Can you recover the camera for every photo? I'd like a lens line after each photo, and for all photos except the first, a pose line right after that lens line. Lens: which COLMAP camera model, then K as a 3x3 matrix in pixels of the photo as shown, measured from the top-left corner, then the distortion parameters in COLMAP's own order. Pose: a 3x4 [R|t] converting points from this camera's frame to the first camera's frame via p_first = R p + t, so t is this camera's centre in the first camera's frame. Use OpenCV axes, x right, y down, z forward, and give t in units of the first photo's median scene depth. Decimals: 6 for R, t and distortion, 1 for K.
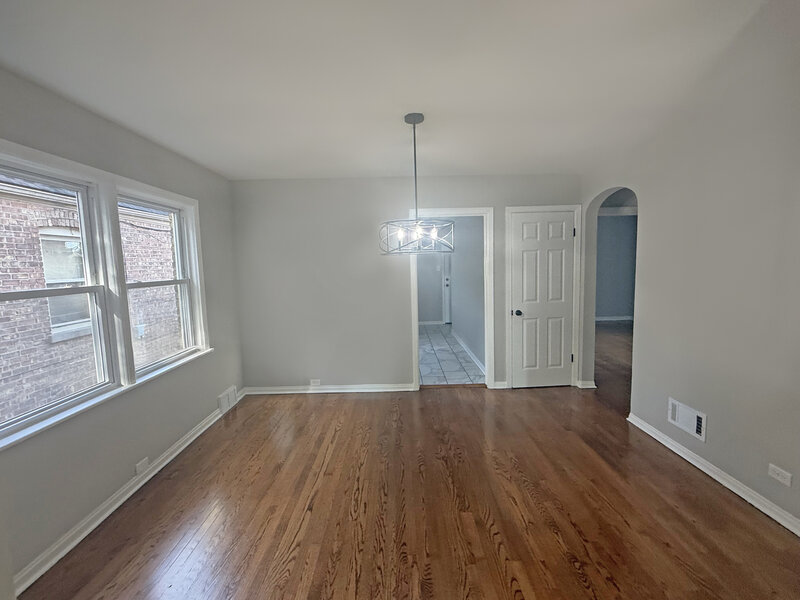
lens RADIAL K [[366.7, 0, 394.2], [0, 366.7, 298.3], [0, 0, 1]] dist [0.003403, 0.000959]
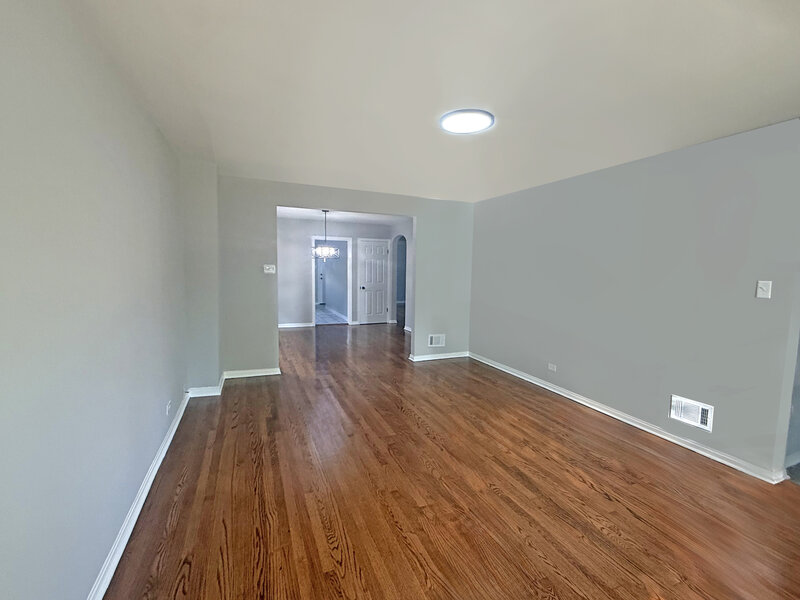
lens RADIAL K [[366.7, 0, 400.0], [0, 366.7, 303.0], [0, 0, 1]] dist [0.003403, 0.000959]
pose [[0.920023, 0.003412, 0.391849, -0.292566], [-0.003730, 0.999993, 0.000050, 0.123289], [-0.391846, -0.001507, 0.920030, -1.018054]]
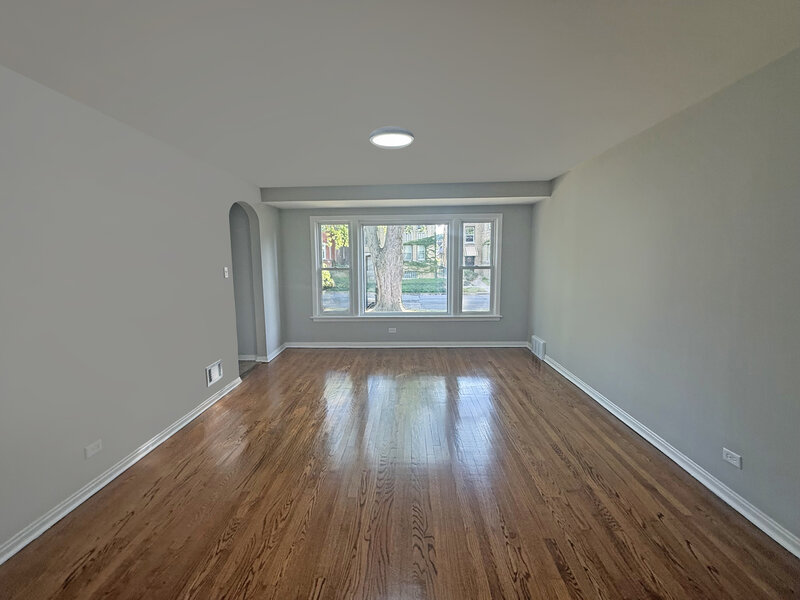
lens RADIAL K [[366.7, 0, 399.7], [0, 366.7, 300.1], [0, 0, 1]] dist [0.003403, 0.000959]
pose [[-0.999091, 0.036372, 0.022235, 0.505753], [0.040286, 0.976140, 0.213373, -0.237202], [-0.013943, 0.214075, -0.976718, 2.231871]]
